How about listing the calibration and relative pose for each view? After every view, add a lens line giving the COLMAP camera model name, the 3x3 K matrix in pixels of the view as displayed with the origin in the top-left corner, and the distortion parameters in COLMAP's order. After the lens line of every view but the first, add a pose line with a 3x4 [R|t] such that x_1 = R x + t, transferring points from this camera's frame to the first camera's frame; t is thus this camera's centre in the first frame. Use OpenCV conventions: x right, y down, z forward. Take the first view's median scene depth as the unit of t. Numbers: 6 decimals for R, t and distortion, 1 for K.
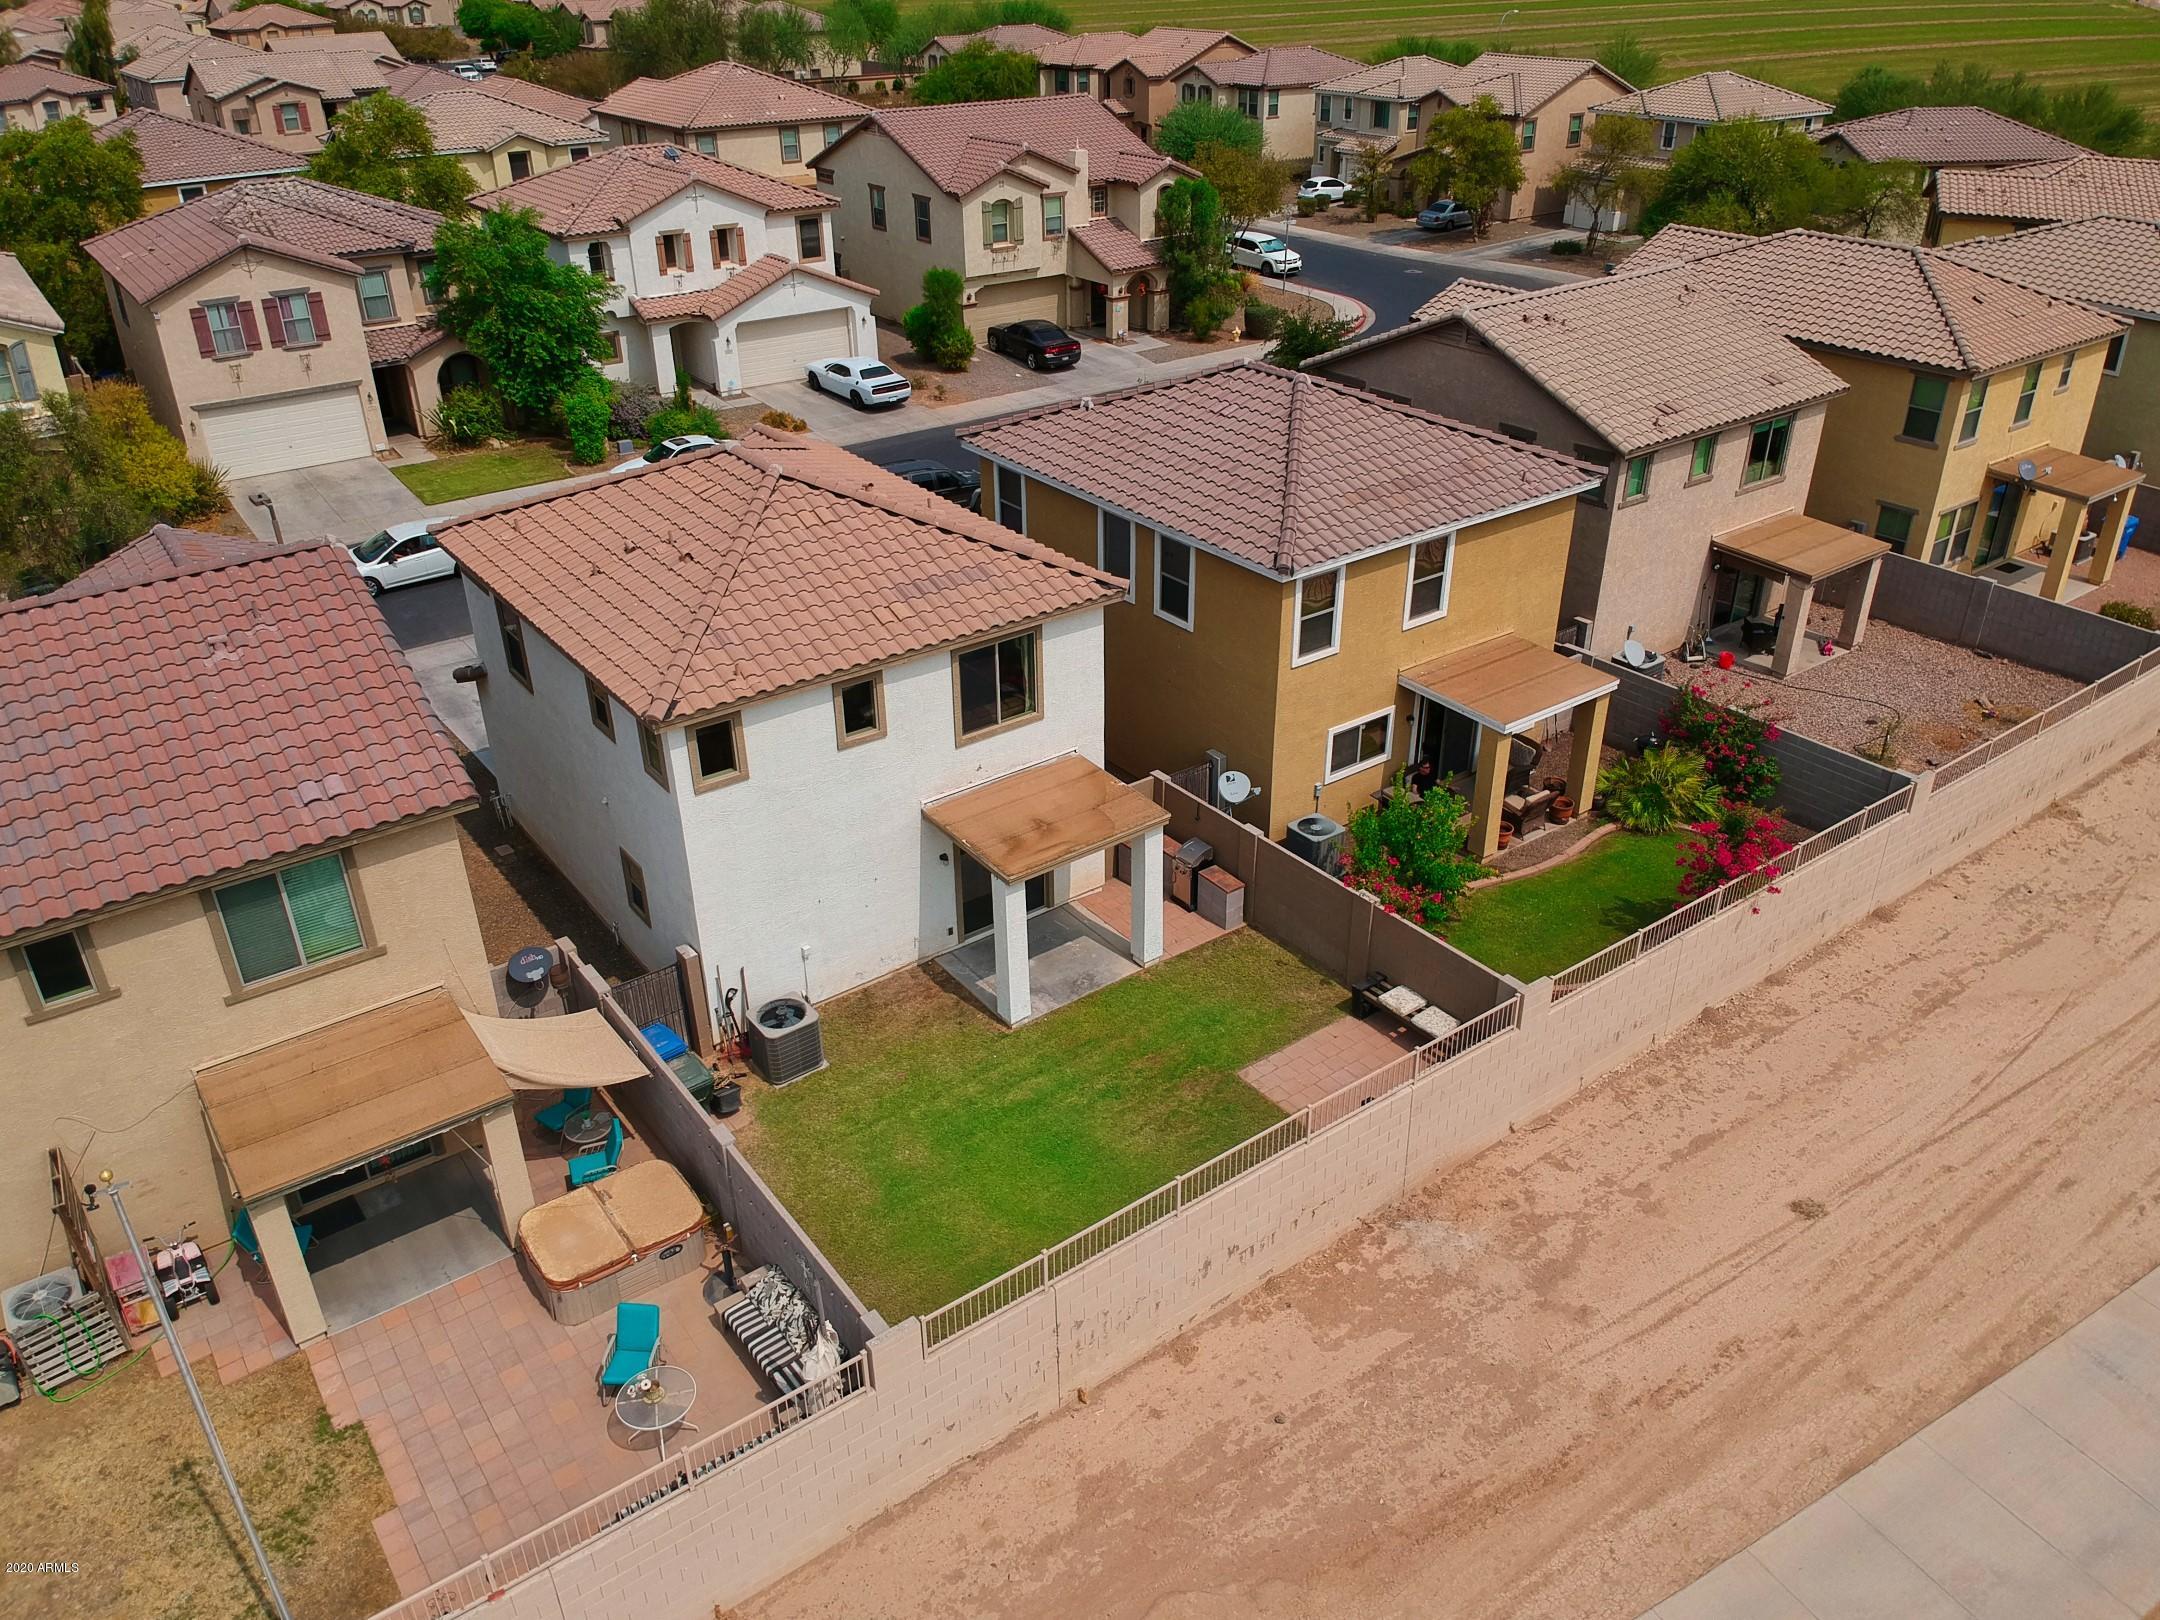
lens RADIAL K [[1592.6, 0, 1112.5], [0, 1592.6, 783.4], [0, 0, 1]] dist [0.072800, -0.141139]
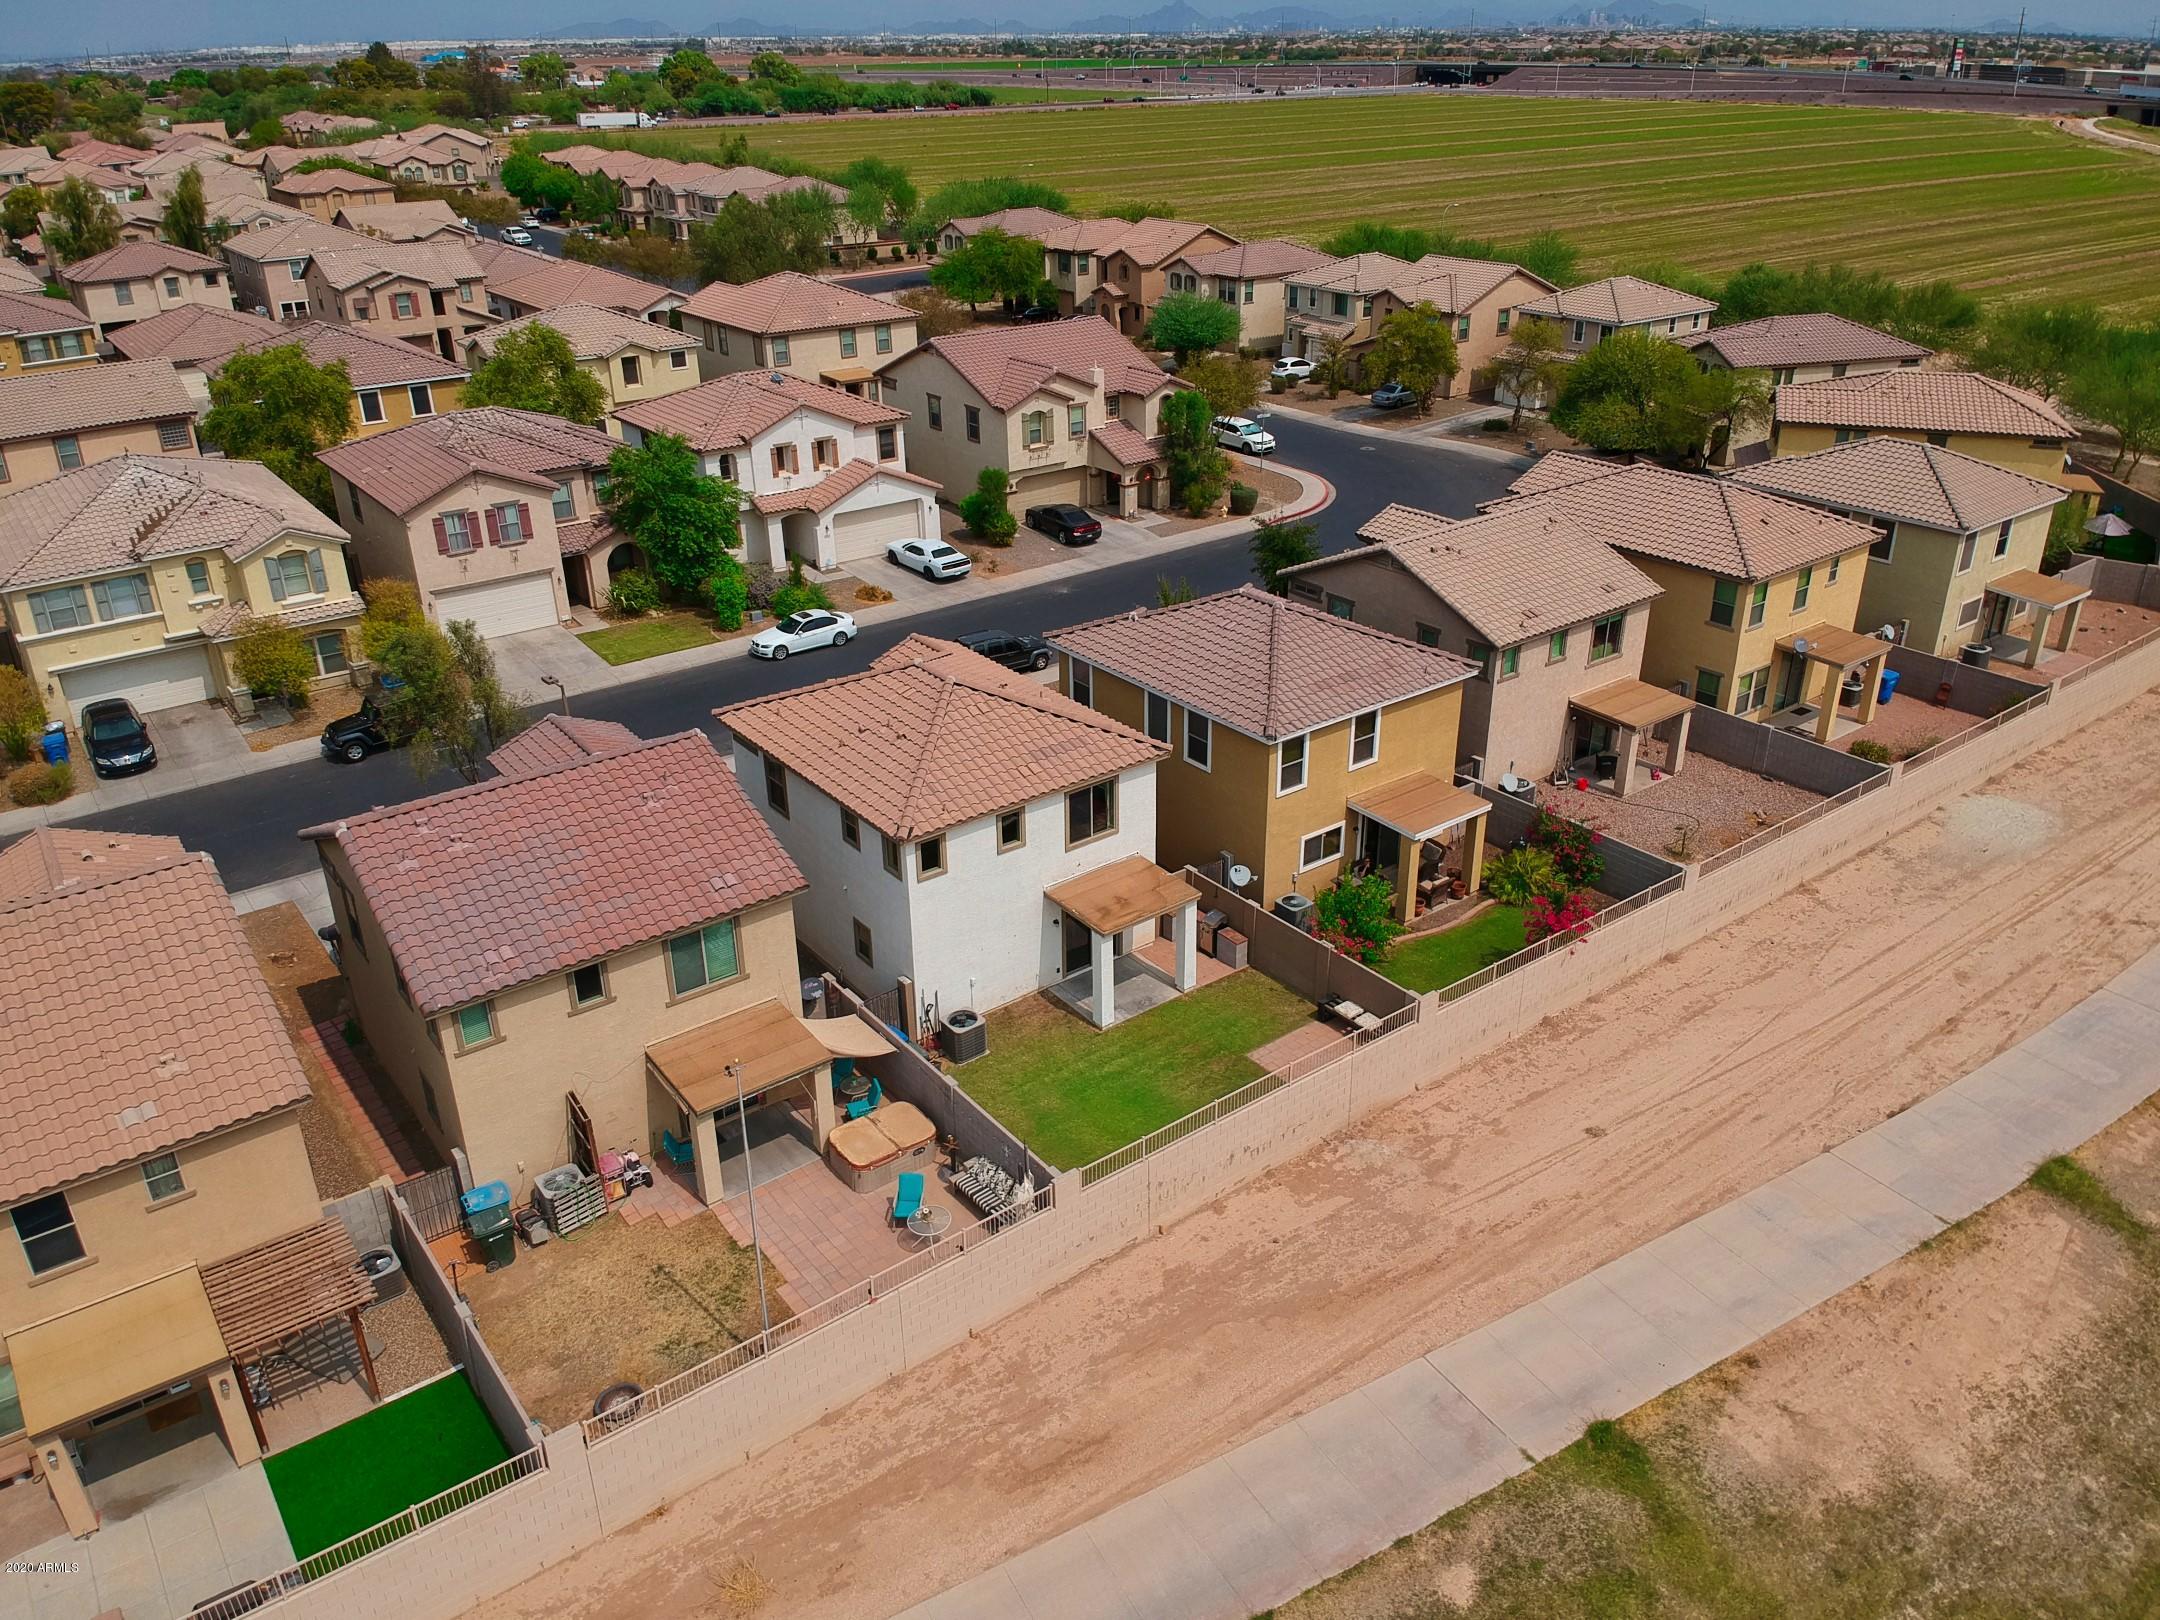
lens RADIAL K [[1592.6, 0, 1107.4], [0, 1592.6, 772.1], [0, 0, 1]] dist [0.072800, -0.141139]
pose [[0.999927, -0.006842, 0.009971, -0.057373], [0.007465, 0.997933, -0.063833, -0.000765], [-0.009513, 0.063902, 0.997911, -0.470893]]
